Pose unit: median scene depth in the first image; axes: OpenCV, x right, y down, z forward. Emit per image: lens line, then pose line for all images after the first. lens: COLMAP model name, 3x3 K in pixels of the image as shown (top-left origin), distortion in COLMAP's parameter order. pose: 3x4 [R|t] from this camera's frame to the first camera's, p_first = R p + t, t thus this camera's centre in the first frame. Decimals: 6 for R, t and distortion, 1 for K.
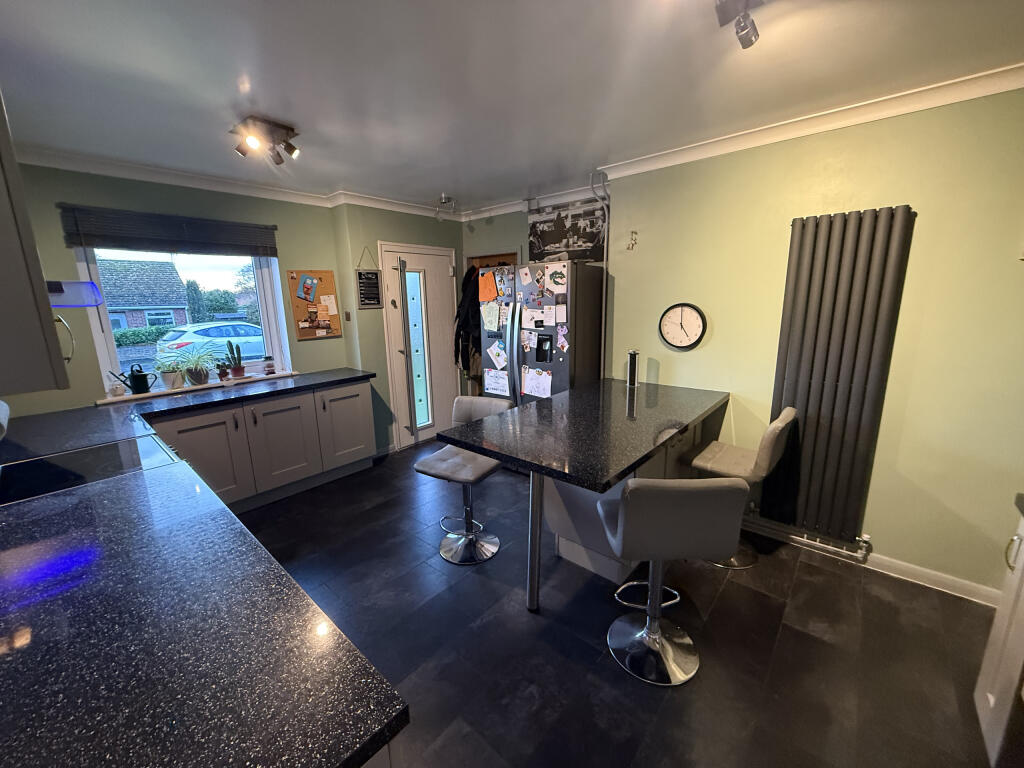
lens RADIAL K [[409.8, 0, 512.0], [0, 409.8, 383.0], [0, 0, 1]] dist [-0.000707, -0.000154]
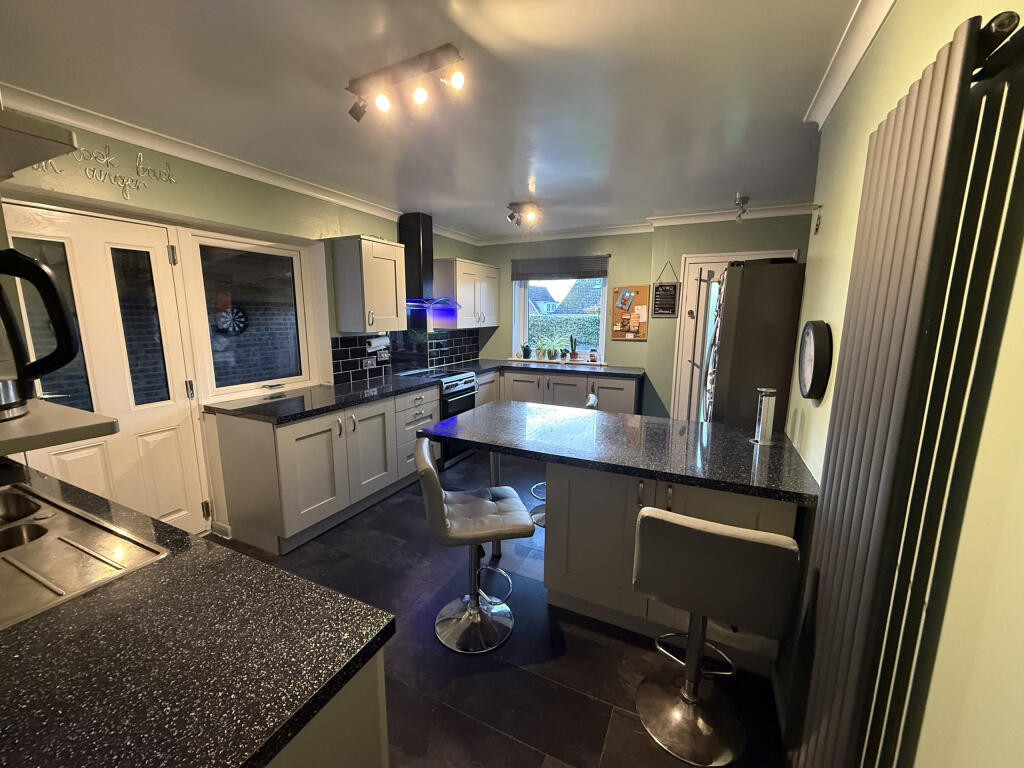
lens RADIAL K [[409.8, 0, 513.3], [0, 409.8, 384.8], [0, 0, 1]] dist [-0.000707, -0.000154]
pose [[0.269310, 0.184687, -0.945179, 0.650885], [-0.209279, 0.969209, 0.129752, -0.068530], [0.940040, 0.162863, 0.299668, 0.336007]]
